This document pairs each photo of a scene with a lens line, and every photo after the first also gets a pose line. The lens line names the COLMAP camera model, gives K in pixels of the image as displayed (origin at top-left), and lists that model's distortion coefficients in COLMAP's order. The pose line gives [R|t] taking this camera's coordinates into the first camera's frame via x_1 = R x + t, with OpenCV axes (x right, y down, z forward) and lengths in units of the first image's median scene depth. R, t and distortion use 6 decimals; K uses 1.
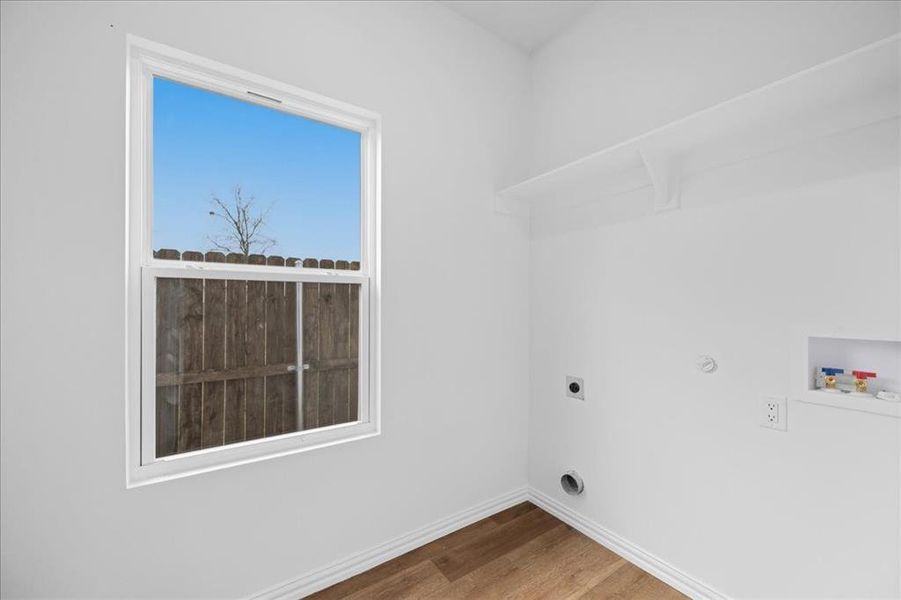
lens RADIAL K [[364.7, 0, 452.2], [0, 364.7, 309.1], [0, 0, 1]] dist [0.000339, 0.000044]
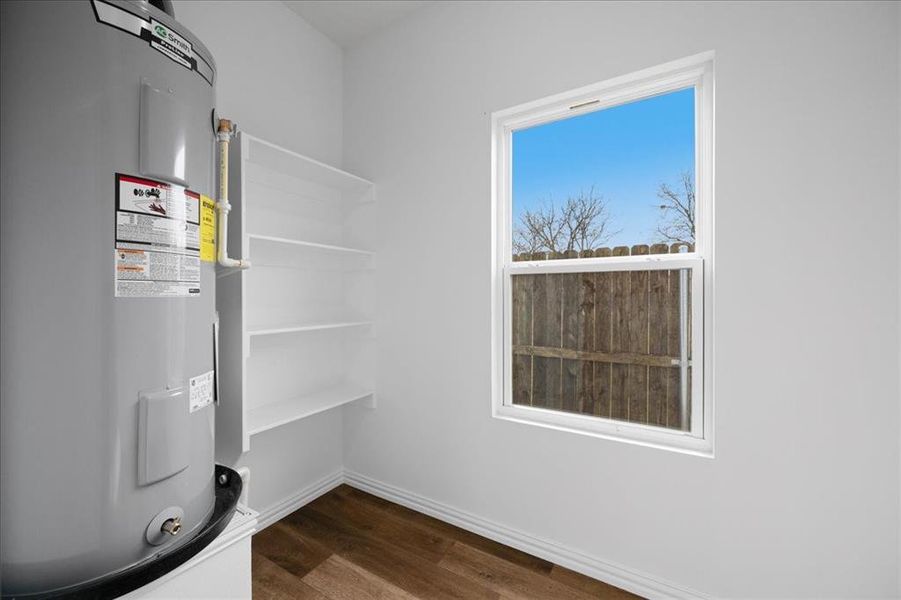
lens RADIAL K [[363.0, 0, 450.5], [0, 363.0, 300.0], [0, 0, 1]] dist [-0.000467, 0.000015]
pose [[0.407502, 0.010280, -0.913146, 0.185697], [-0.007664, 0.999940, 0.007837, 0.000504], [0.913172, 0.003804, 0.407556, 0.107744]]
